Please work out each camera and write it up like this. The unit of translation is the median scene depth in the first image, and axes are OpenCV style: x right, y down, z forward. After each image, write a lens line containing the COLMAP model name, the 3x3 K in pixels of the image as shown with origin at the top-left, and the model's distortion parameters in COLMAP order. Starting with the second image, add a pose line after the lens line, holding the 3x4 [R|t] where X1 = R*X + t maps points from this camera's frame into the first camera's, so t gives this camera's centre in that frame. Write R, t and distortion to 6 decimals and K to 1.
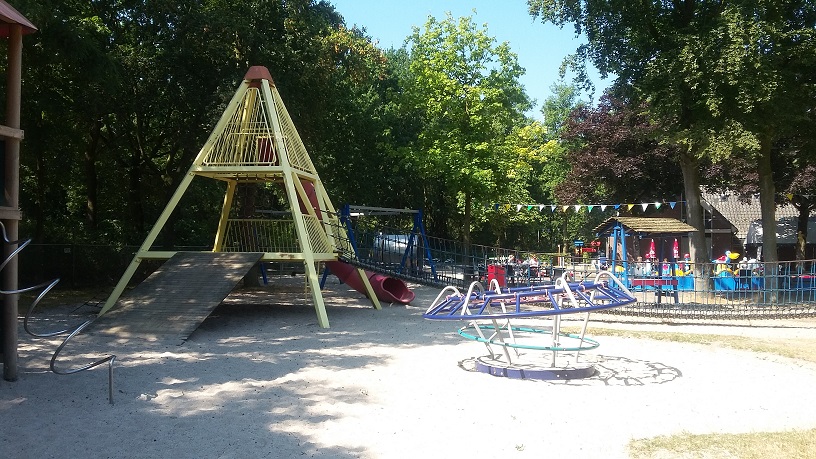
lens RADIAL K [[748.8, 0, 407.9], [0, 748.8, 229.6], [0, 0, 1]] dist [0.014830, 0.000000]
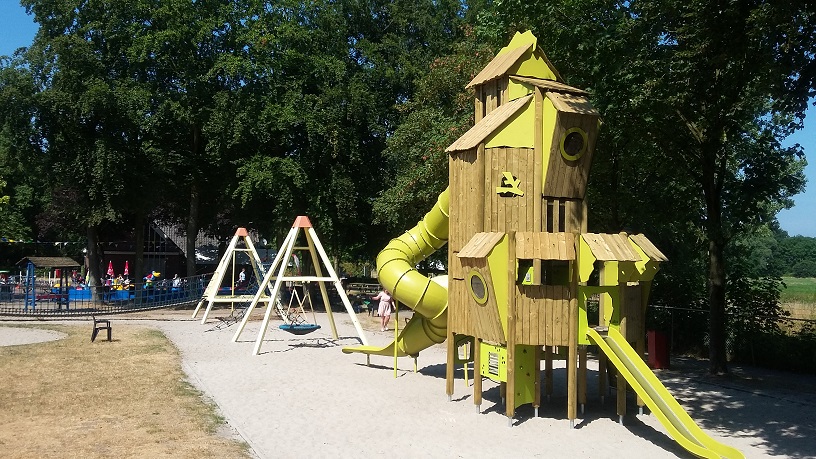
lens RADIAL K [[748.8, 0, 408.1], [0, 748.8, 229.5], [0, 0, 1]] dist [0.014830, 0.000000]
pose [[0.837428, 0.029748, 0.545738, 0.076661], [-0.030248, 0.999510, -0.008069, -0.089219], [-0.545711, -0.009750, 0.837917, -0.825526]]
